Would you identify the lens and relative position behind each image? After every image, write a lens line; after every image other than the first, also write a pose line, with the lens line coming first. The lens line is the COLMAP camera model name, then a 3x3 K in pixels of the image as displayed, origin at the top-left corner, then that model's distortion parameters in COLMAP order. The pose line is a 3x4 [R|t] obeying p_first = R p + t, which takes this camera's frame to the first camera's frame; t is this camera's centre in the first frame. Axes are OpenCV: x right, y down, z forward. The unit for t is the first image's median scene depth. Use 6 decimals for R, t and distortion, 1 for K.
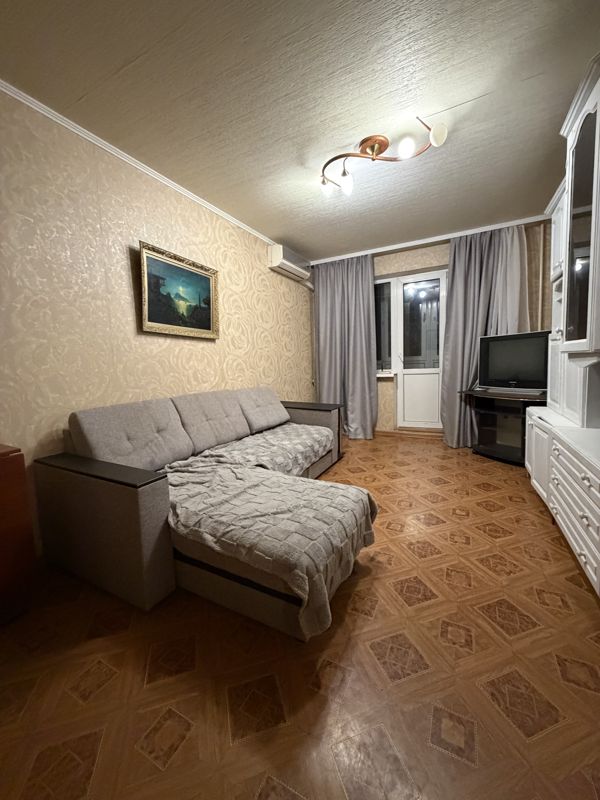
lens RADIAL K [[320.2, 0, 299.8], [0, 320.2, 398.6], [0, 0, 1]] dist [-0.001097, 0.000487]
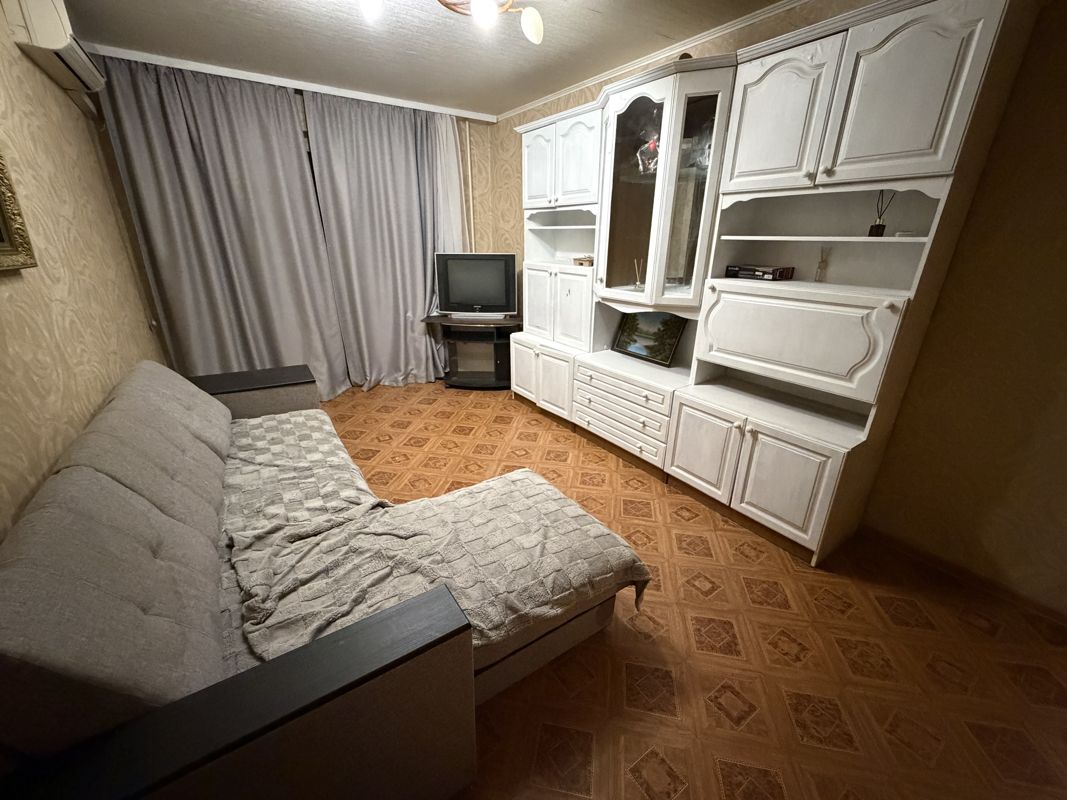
lens RADIAL K [[427.1, 0, 530.5], [0, 427.1, 402.4], [0, 0, 1]] dist [-0.001097, 0.000487]
pose [[0.471255, -0.281565, 0.835847, -0.656493], [0.070536, 0.956671, 0.282497, -0.204300], [-0.879172, -0.074171, 0.470696, 0.394030]]
